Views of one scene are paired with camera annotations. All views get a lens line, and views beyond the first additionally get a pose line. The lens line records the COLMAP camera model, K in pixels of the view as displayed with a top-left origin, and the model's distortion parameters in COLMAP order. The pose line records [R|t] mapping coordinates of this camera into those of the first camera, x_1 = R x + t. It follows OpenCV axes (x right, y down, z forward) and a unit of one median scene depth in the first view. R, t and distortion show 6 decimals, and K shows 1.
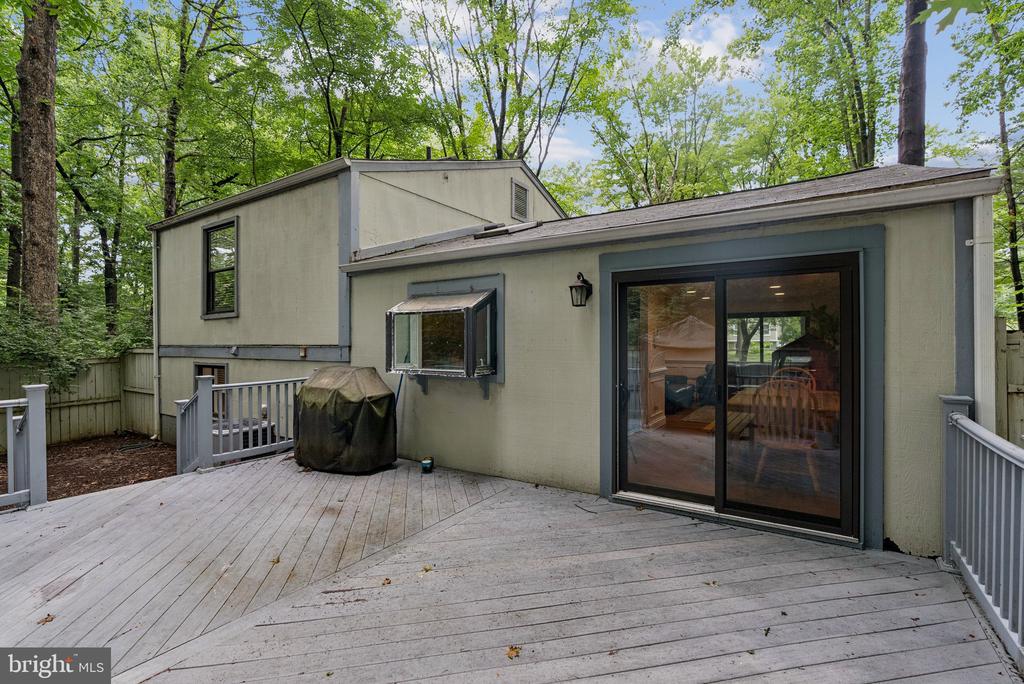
lens RADIAL K [[467.0, 0, 512.0], [0, 467.0, 342.0], [0, 0, 1]] dist [-0.013238, -0.000335]
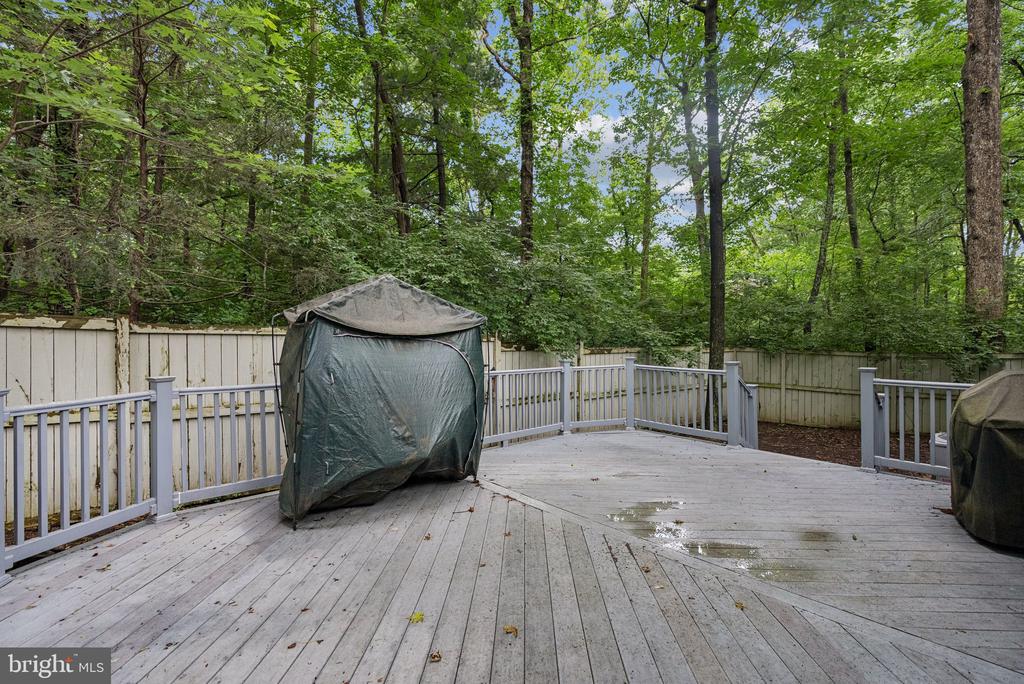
lens RADIAL K [[478.1, 0, 512.2], [0, 478.1, 335.1], [0, 0, 1]] dist [-0.006233, -0.000070]
pose [[-0.237459, 0.001804, -0.971396, 0.434077], [-0.008037, 0.999960, 0.003822, 0.009514], [0.971364, 0.008714, -0.237435, 0.532659]]
